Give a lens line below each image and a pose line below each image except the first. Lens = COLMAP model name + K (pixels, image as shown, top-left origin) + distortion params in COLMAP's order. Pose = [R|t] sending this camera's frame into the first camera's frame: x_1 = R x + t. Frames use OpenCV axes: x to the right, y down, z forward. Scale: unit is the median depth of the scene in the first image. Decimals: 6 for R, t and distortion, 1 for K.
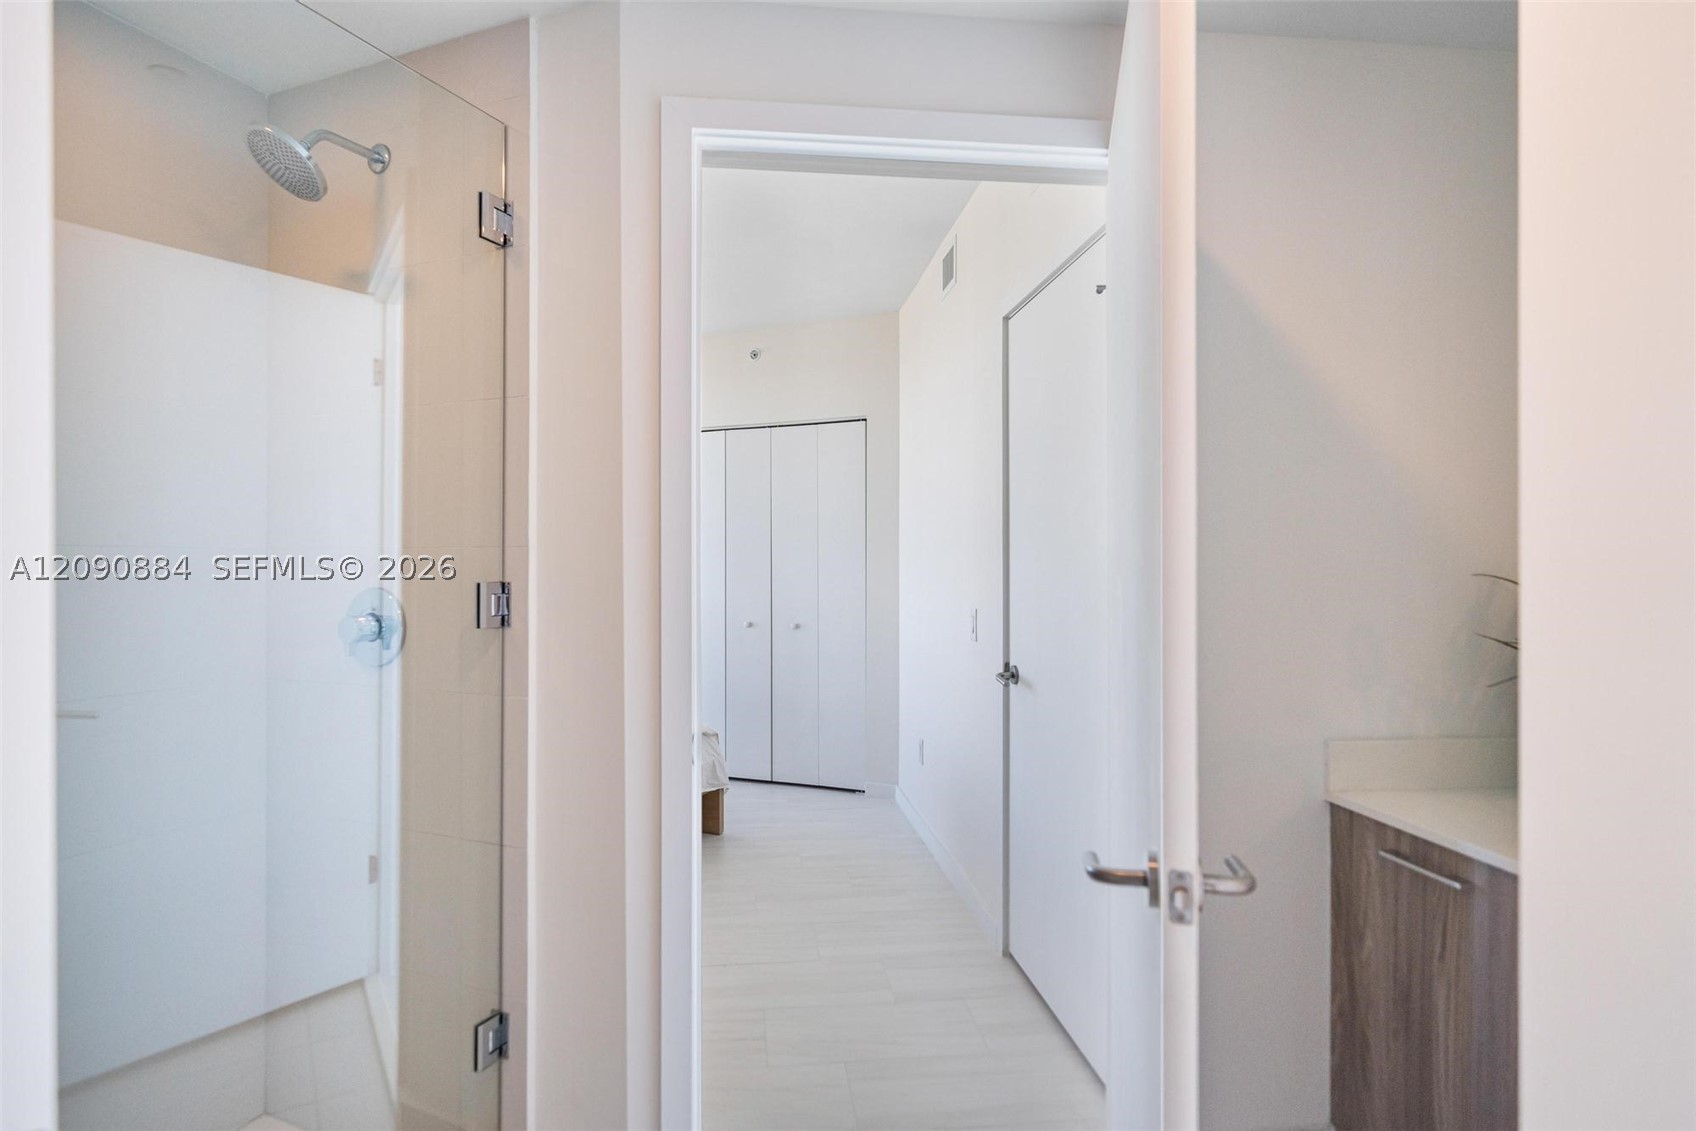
lens RADIAL K [[851.7, 0, 838.9], [0, 851.7, 557.8], [0, 0, 1]] dist [0.001223, 0.000666]
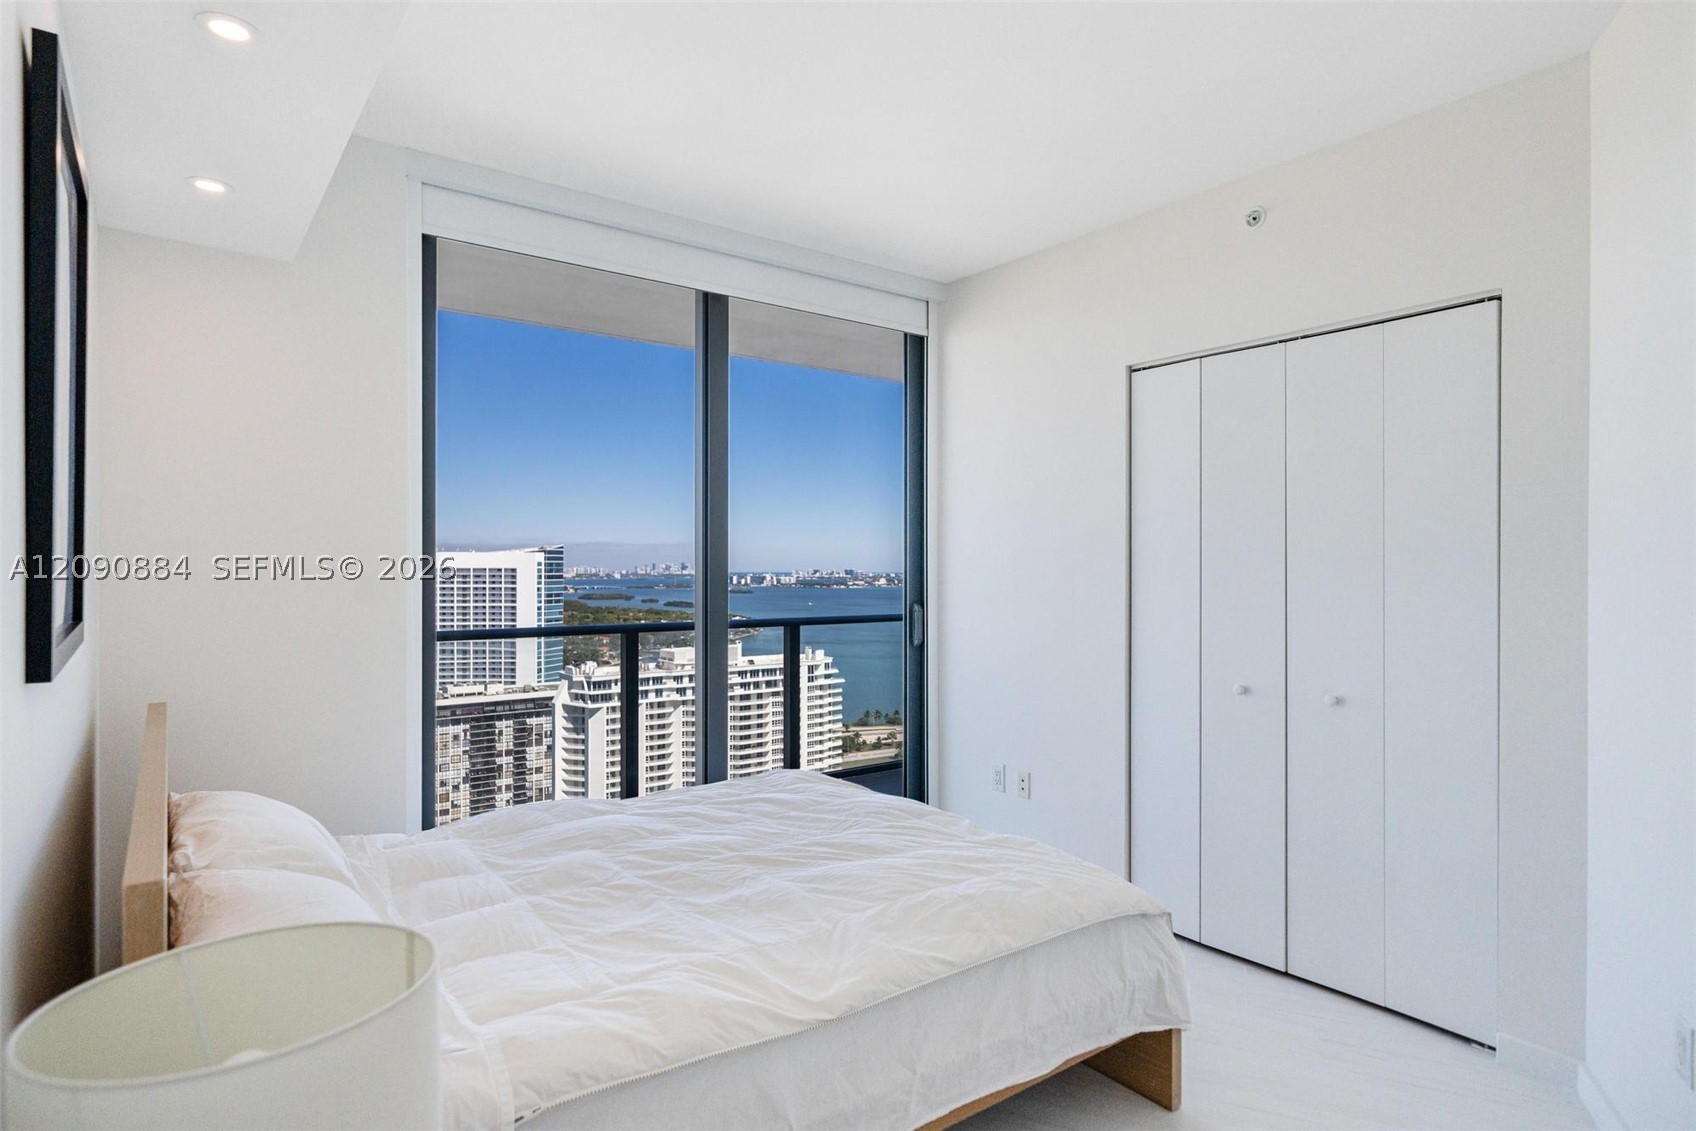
lens RADIAL K [[898.8, 0, 842.4], [0, 898.8, 570.5], [0, 0, 1]] dist [0.004691, -0.000060]
pose [[0.857347, 0.003380, -0.514728, -0.025415], [-0.001067, 0.999988, 0.004789, -0.005878], [0.514738, -0.003556, 0.857340, 0.348339]]
